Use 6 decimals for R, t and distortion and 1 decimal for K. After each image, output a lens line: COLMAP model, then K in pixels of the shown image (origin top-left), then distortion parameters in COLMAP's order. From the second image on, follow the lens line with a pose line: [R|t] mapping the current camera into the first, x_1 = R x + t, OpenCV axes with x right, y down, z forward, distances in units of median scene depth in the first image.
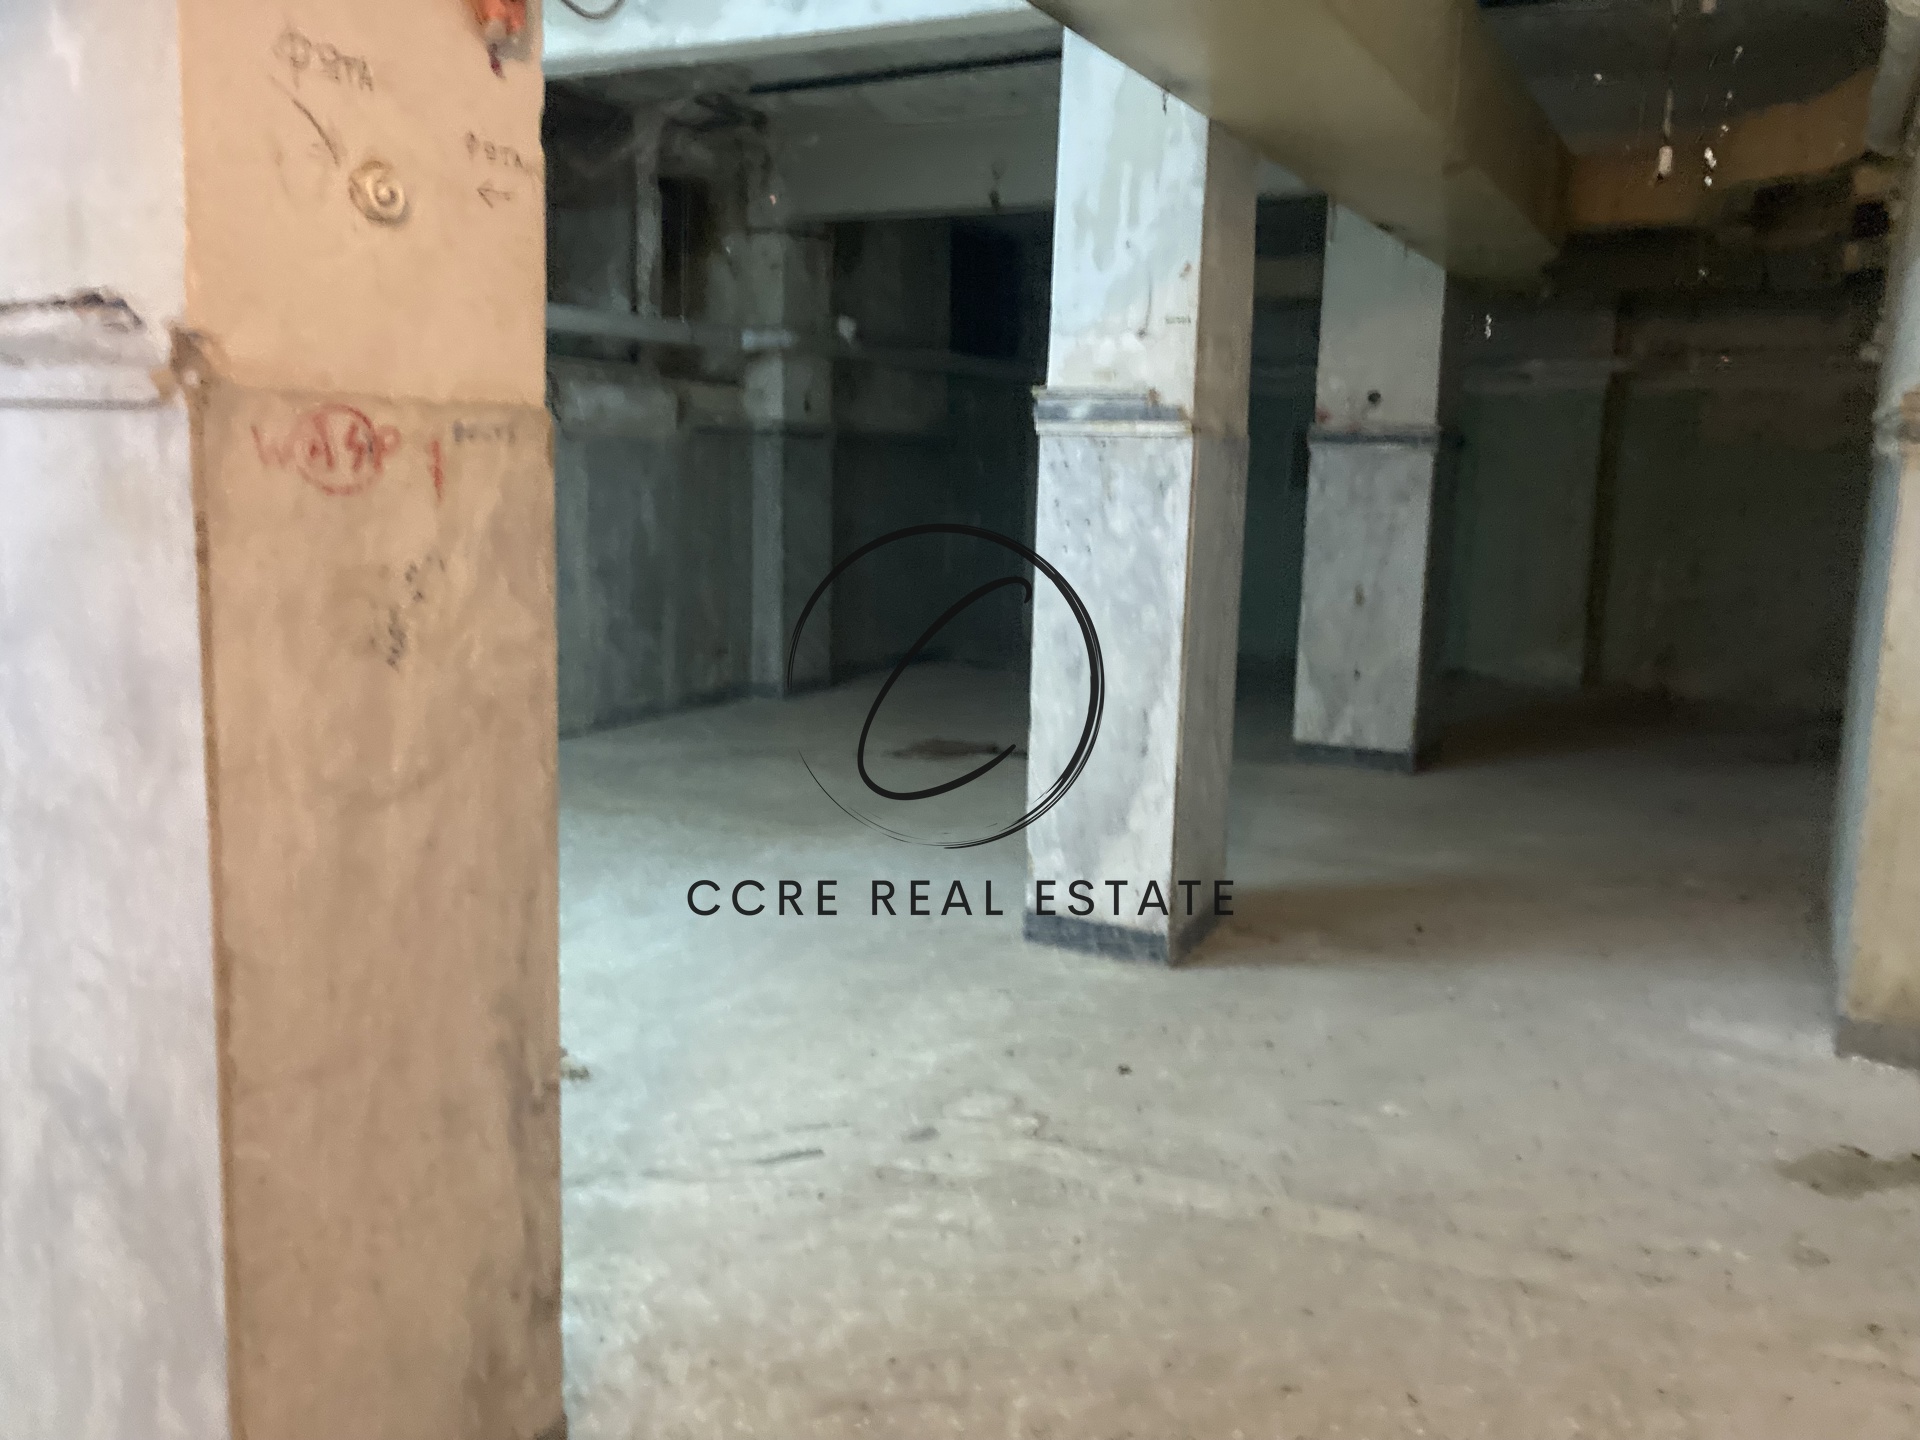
lens RADIAL K [[1555.1, 0, 981.2], [0, 1555.1, 725.9], [0, 0, 1]] dist [0.034257, -0.025936]
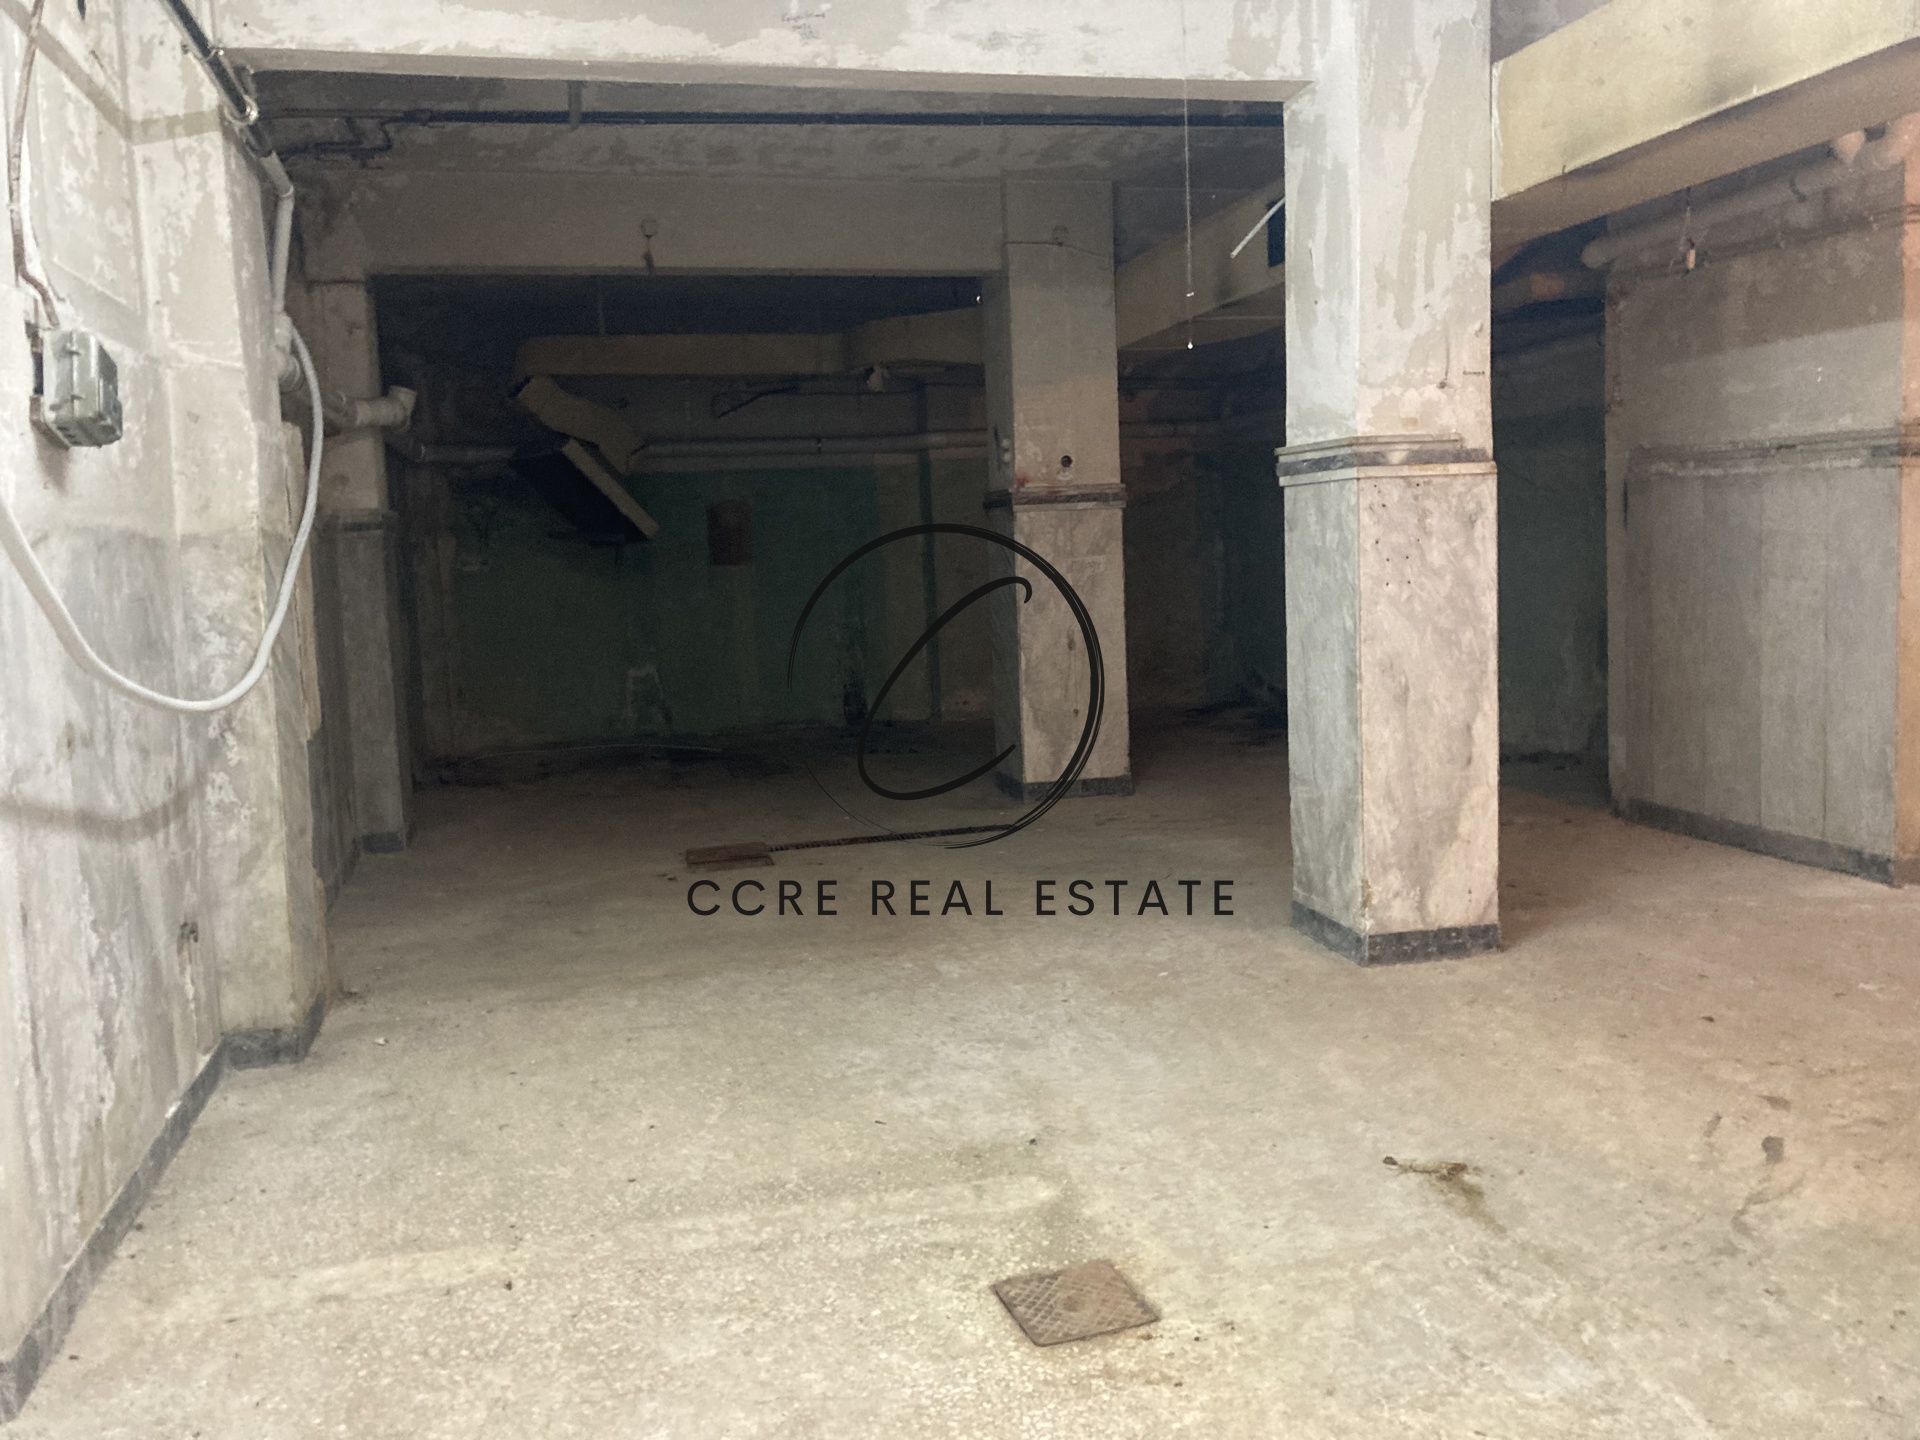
lens RADIAL K [[1555.1, 0, 970.5], [0, 1555.1, 699.8], [0, 0, 1]] dist [0.034257, -0.025936]
pose [[0.754587, -0.120976, 0.644952, -0.879066], [0.168798, 0.985570, -0.012625, -0.072395], [-0.634118, 0.118394, 0.764119, 0.384227]]
